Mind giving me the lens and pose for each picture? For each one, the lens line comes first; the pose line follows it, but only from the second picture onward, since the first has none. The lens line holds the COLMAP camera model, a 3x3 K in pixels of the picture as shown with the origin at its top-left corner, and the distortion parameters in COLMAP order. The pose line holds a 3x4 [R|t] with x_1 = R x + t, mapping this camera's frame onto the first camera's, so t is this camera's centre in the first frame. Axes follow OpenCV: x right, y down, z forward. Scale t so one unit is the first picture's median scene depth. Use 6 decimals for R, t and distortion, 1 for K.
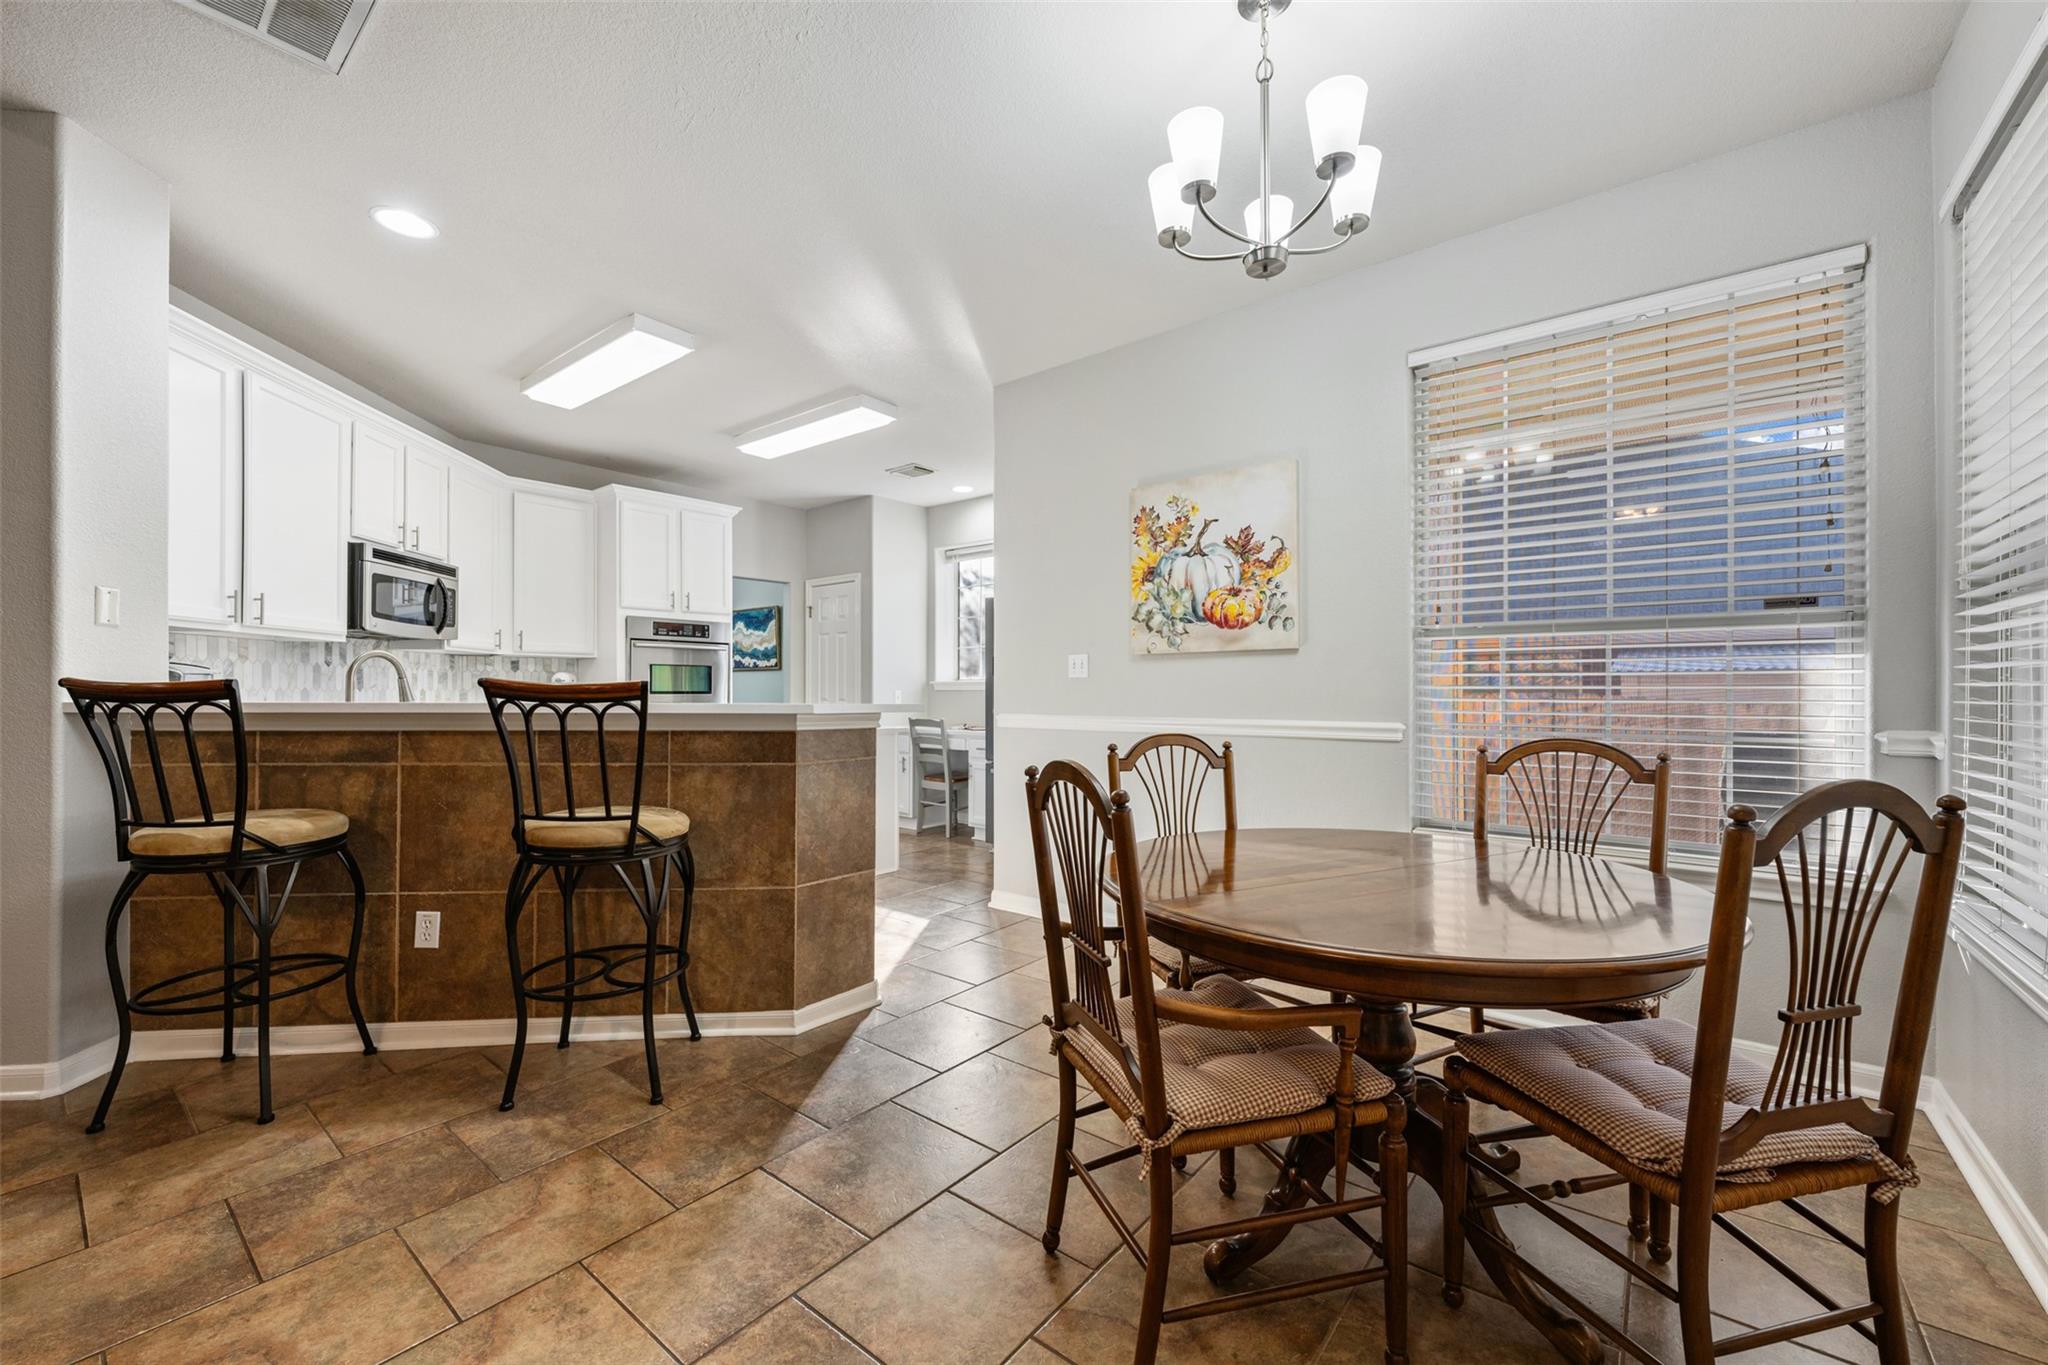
lens RADIAL K [[808.4, 0, 1027.9], [0, 808.4, 690.3], [0, 0, 1]] dist [-0.001355, -0.000387]
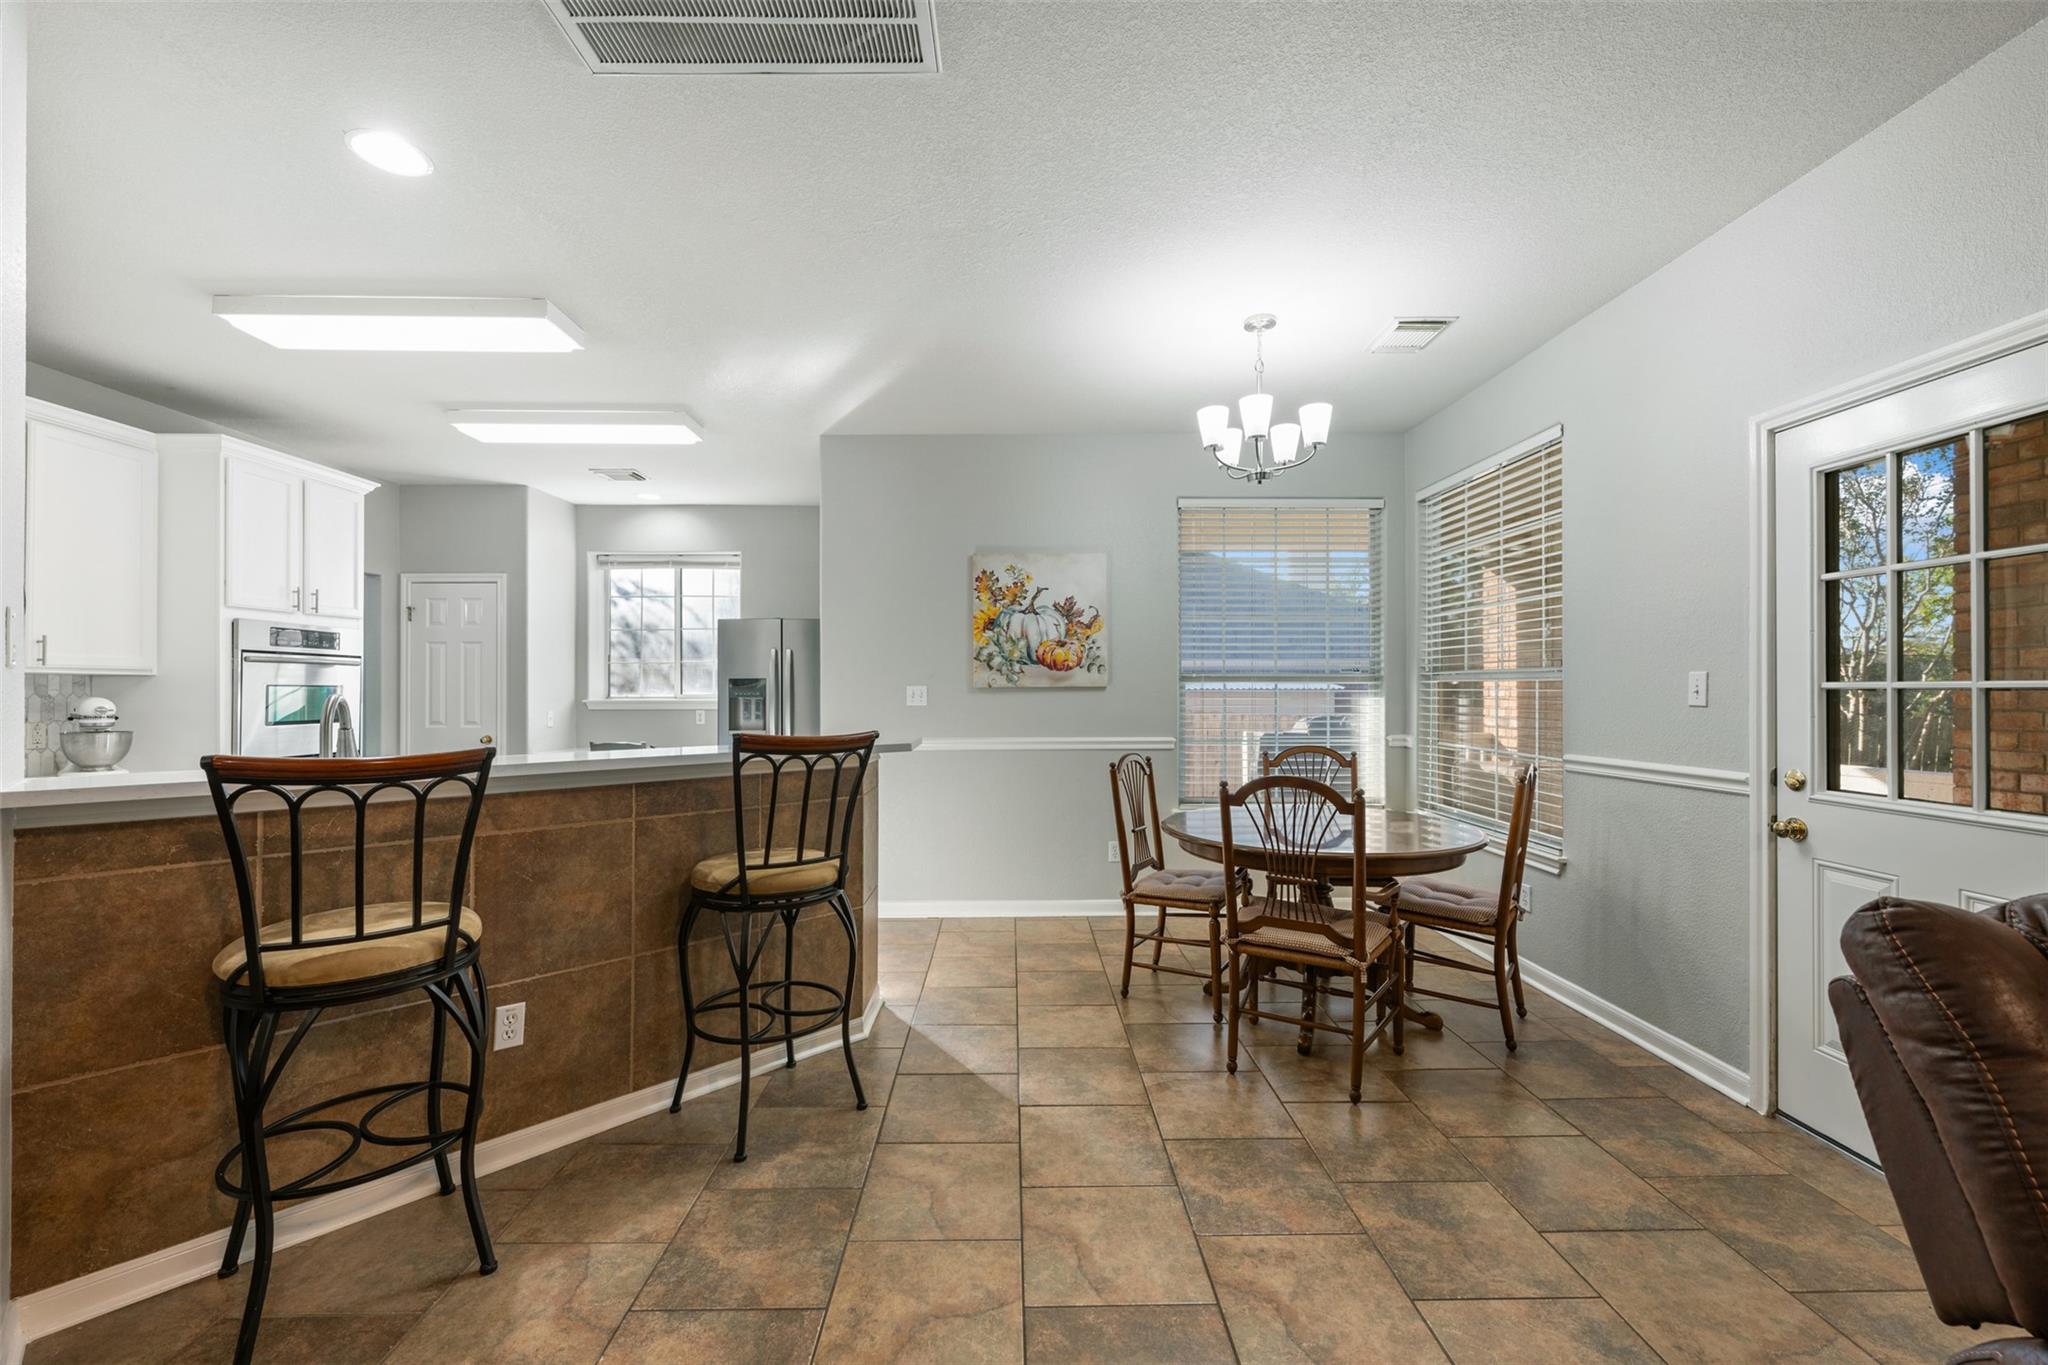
lens RADIAL K [[808.4, 0, 1023.0], [0, 808.4, 687.4], [0, 0, 1]] dist [-0.001355, -0.000387]
pose [[0.771473, 0.001280, 0.636260, -0.659142], [0.001421, 0.999992, -0.003733, -0.043665], [-0.636260, 0.003784, 0.771465, -0.003757]]
